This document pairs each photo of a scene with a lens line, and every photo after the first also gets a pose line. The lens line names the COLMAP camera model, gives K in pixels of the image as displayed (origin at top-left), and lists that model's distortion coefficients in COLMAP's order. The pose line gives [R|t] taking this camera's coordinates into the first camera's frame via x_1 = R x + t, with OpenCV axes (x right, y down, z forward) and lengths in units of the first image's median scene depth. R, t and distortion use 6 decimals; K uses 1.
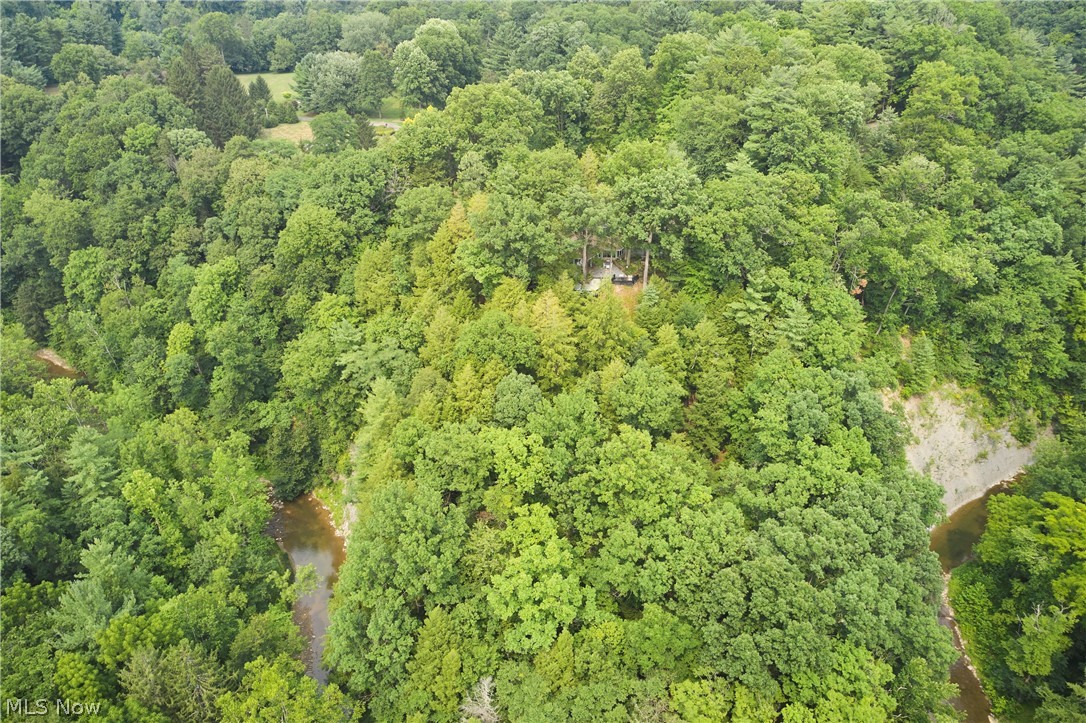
lens RADIAL K [[845.6, 0, 543.0], [0, 845.6, 361.5], [0, 0, 1]] dist [-0.002076, -0.000693]
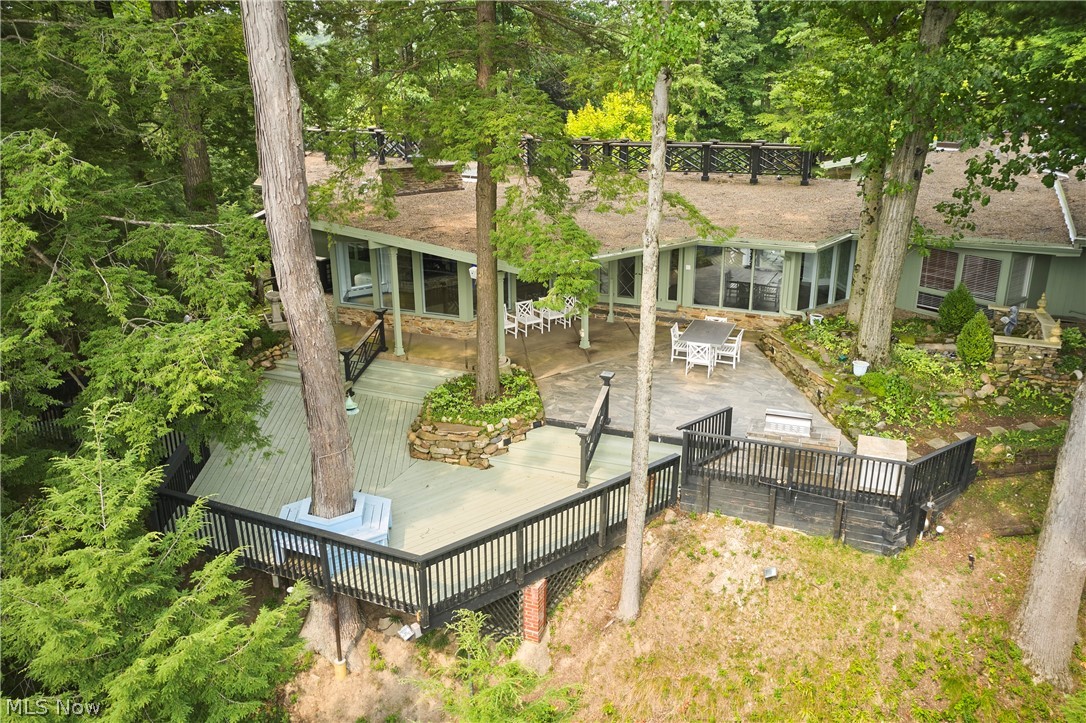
lens RADIAL K [[845.6, 0, 543.0], [0, 845.6, 361.5], [0, 0, 1]] dist [-0.002076, -0.000693]
pose [[0.956269, 0.088972, -0.278629, 0.091538], [-0.142126, 0.973934, -0.176786, -0.087358], [0.255637, 0.208656, 0.943987, 0.892849]]
